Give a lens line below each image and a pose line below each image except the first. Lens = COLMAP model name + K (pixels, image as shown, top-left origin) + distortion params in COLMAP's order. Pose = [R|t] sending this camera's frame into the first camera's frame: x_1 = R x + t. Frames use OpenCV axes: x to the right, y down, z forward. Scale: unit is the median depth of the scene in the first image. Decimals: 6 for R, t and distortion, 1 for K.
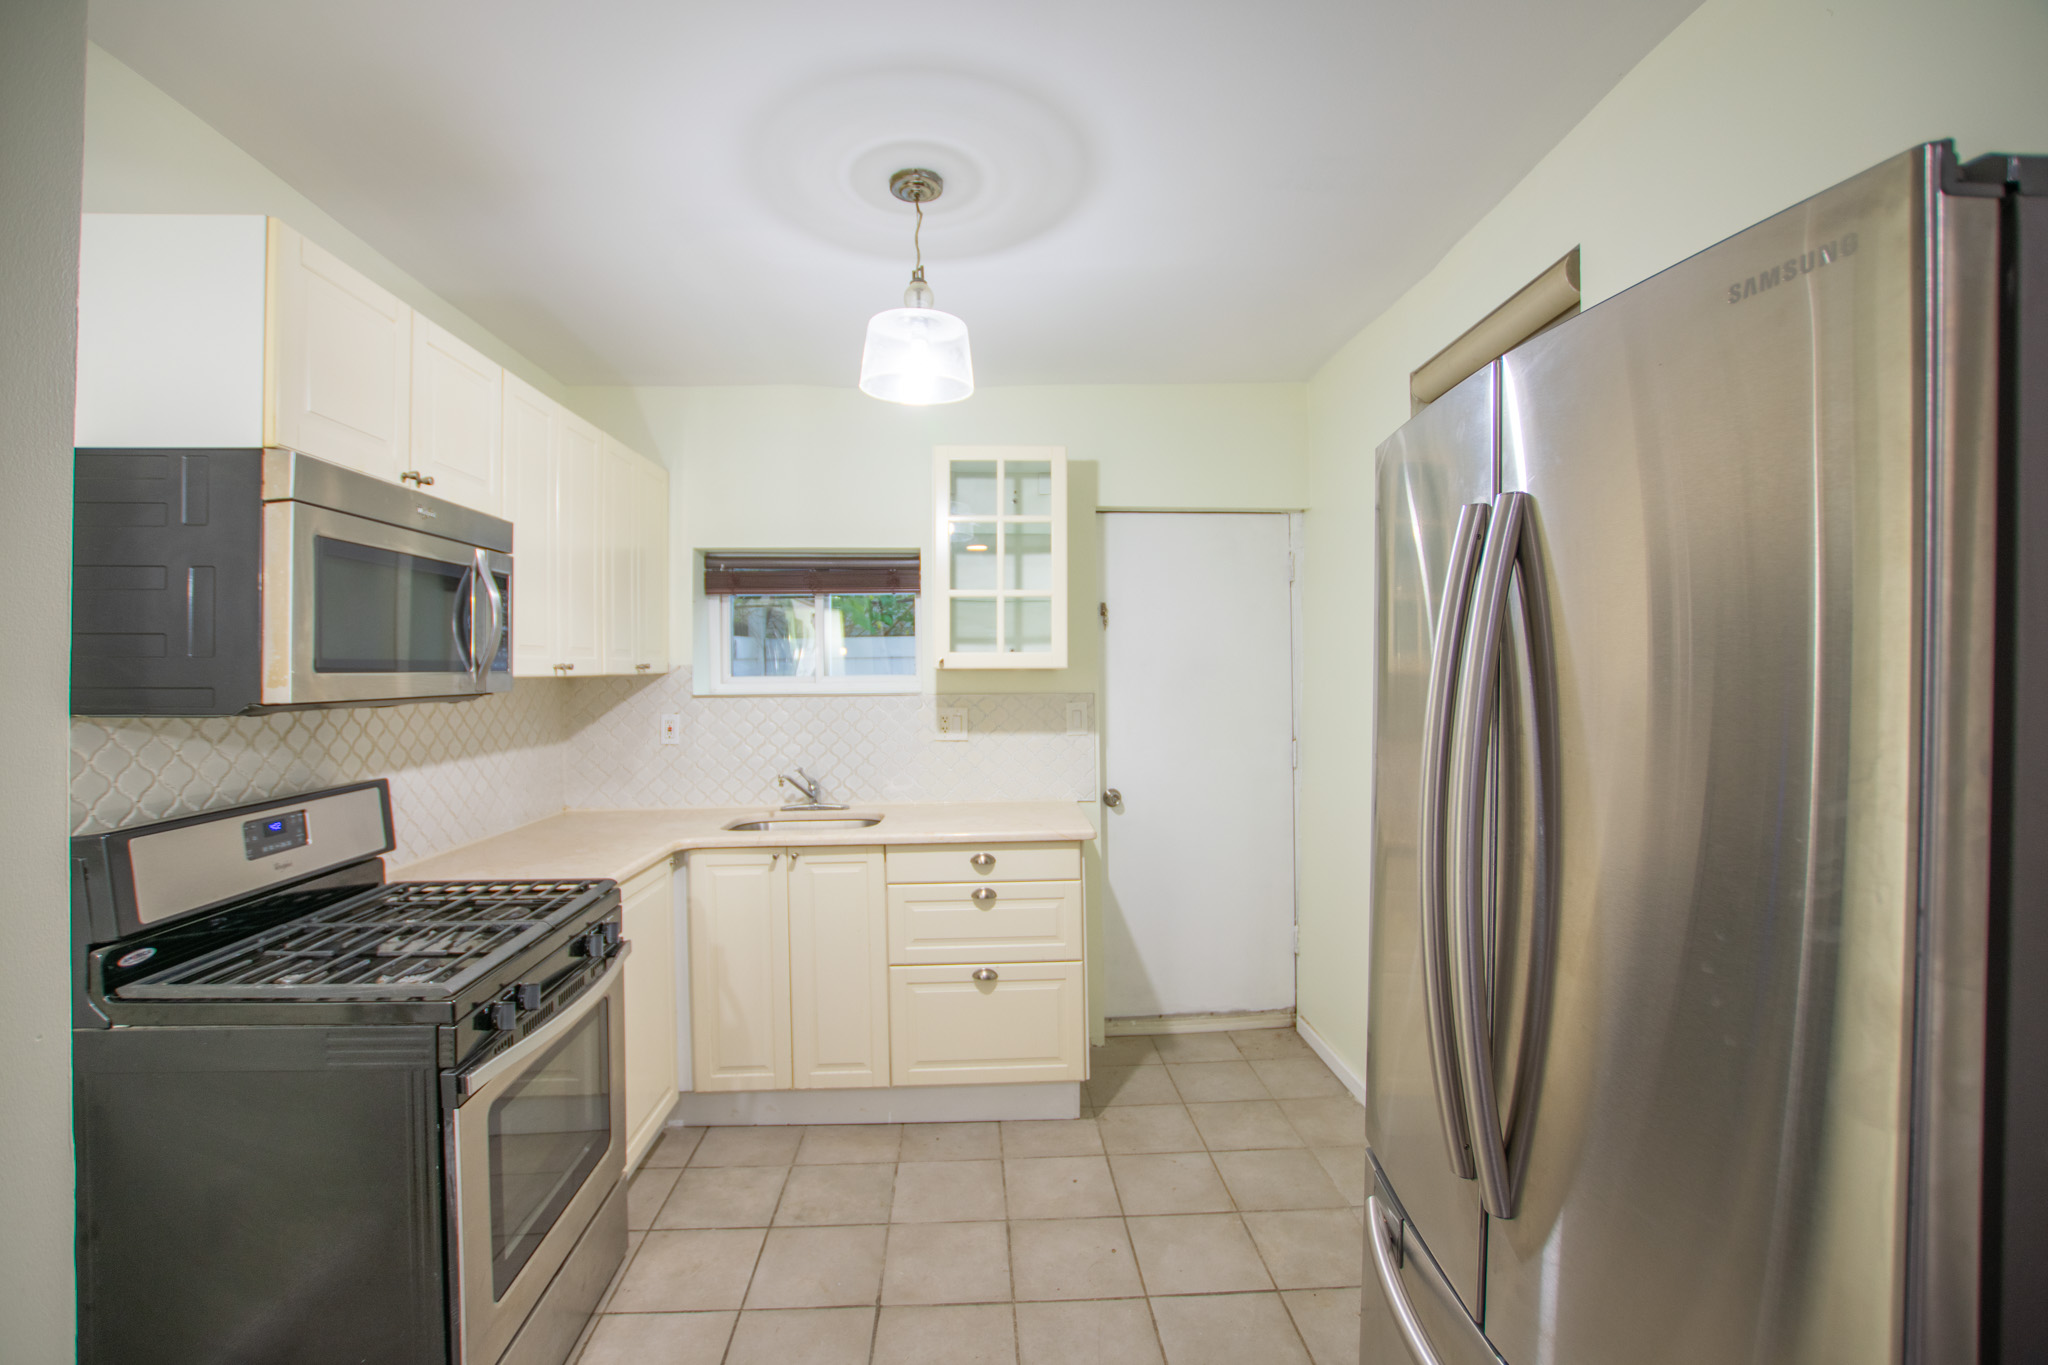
lens RADIAL K [[919.1, 0, 1013.4], [0, 919.1, 665.8], [0, 0, 1]] dist [-0.033220, 0.007677]
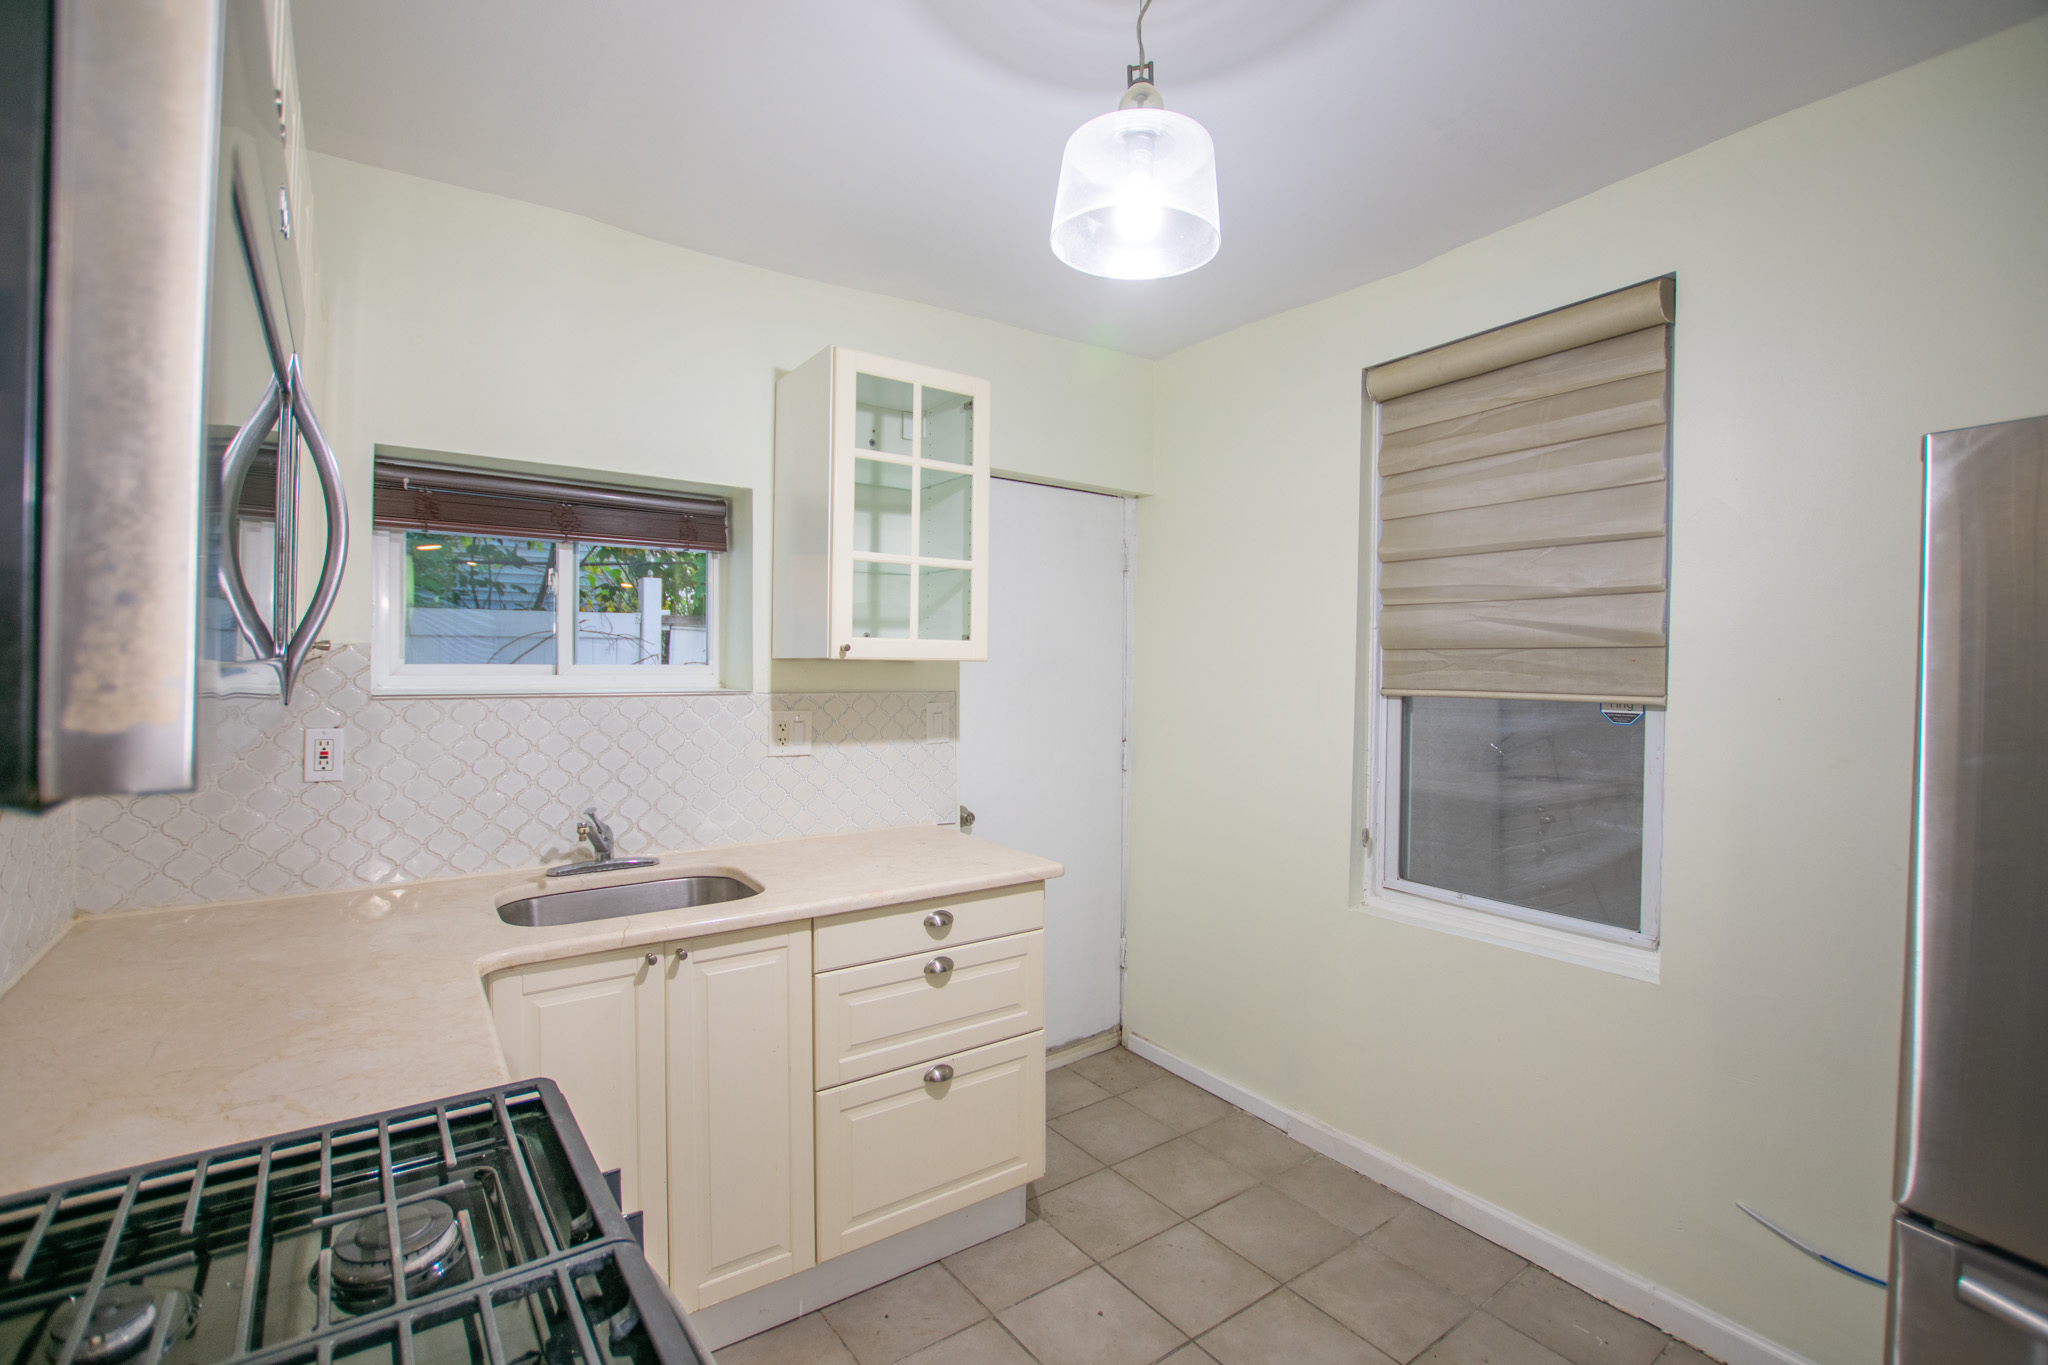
lens RADIAL K [[919.1, 0, 1013.4], [0, 919.1, 665.8], [0, 0, 1]] dist [-0.033220, 0.007677]
pose [[0.838944, 0.014473, 0.544026, -0.355475], [-0.021510, 0.999747, 0.006573, 0.000832], [-0.543793, -0.017216, 0.839043, 0.323136]]
